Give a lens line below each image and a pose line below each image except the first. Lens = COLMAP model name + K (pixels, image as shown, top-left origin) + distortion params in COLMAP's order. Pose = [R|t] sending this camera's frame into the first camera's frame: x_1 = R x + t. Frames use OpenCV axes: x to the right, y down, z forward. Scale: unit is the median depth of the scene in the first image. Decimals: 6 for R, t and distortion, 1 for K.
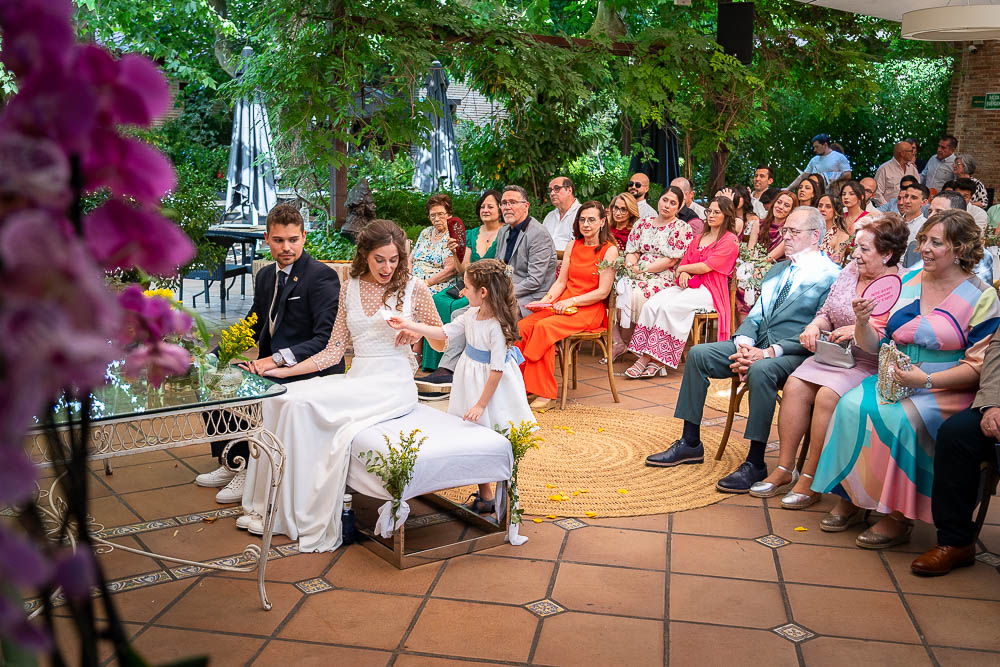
lens RADIAL K [[1065.0, 0, 500.0], [0, 1065.0, 333.5], [0, 0, 1]] dist [0.012932, 0.018842]
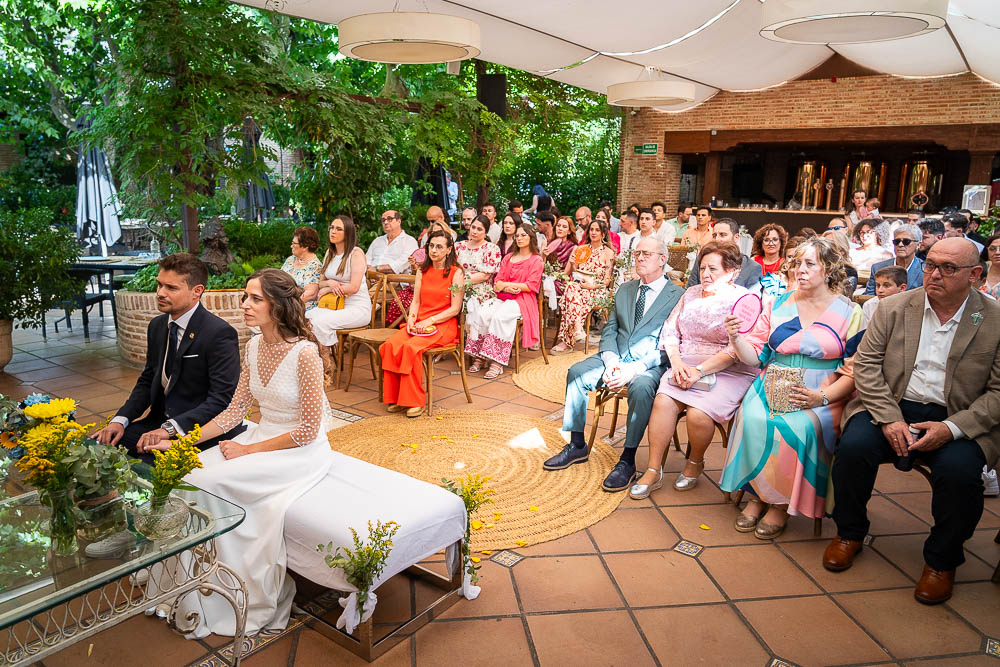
lens RADIAL K [[718.1, 0, 500.0], [0, 718.1, 333.5], [0, 0, 1]] dist [-0.028533, 0.006046]
pose [[0.955948, -0.071153, 0.284781, -0.064281], [0.060122, 0.997070, 0.047303, -0.037707], [-0.287312, -0.028097, 0.957425, 0.177152]]
